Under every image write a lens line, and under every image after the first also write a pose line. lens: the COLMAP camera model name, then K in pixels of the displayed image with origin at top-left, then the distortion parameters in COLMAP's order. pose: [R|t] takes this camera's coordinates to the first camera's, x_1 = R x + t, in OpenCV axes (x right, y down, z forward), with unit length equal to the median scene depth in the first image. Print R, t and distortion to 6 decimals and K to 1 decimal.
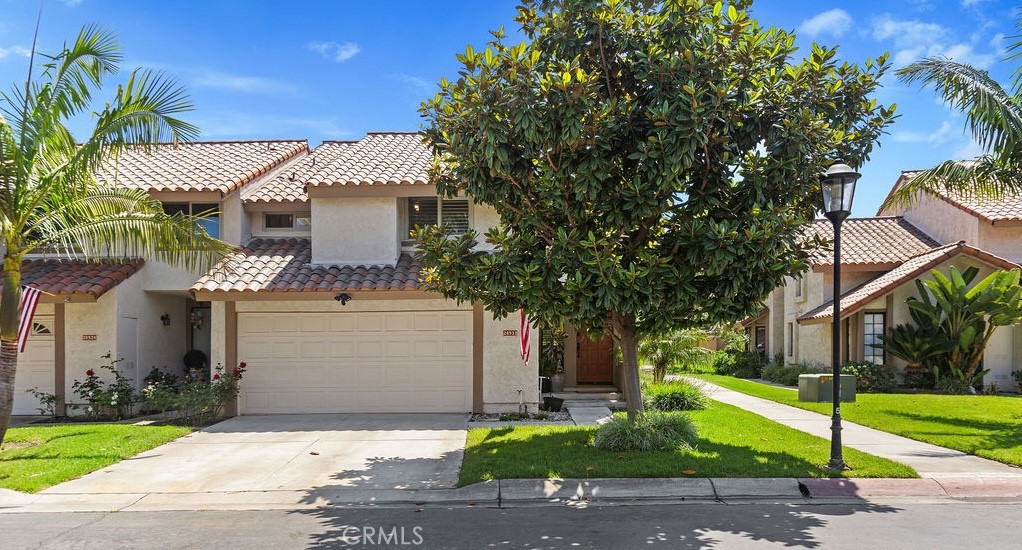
lens RADIAL K [[696.7, 0, 510.6], [0, 696.7, 350.5], [0, 0, 1]] dist [0.002439, -0.000634]
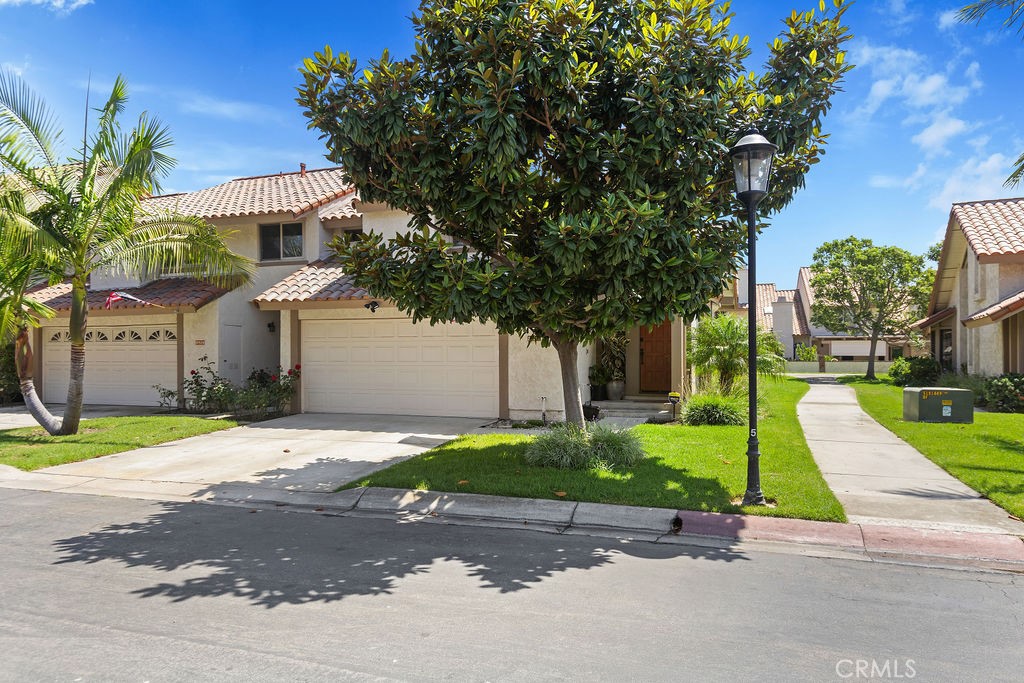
lens RADIAL K [[684.7, 0, 512.0], [0, 684.7, 341.5], [0, 0, 1]] dist [-0.004335, 0.003130]
pose [[0.945430, 0.000400, -0.325825, 0.436397], [-0.006968, 0.999795, -0.018992, -0.003487], [0.325751, 0.020225, 0.945239, 0.129944]]
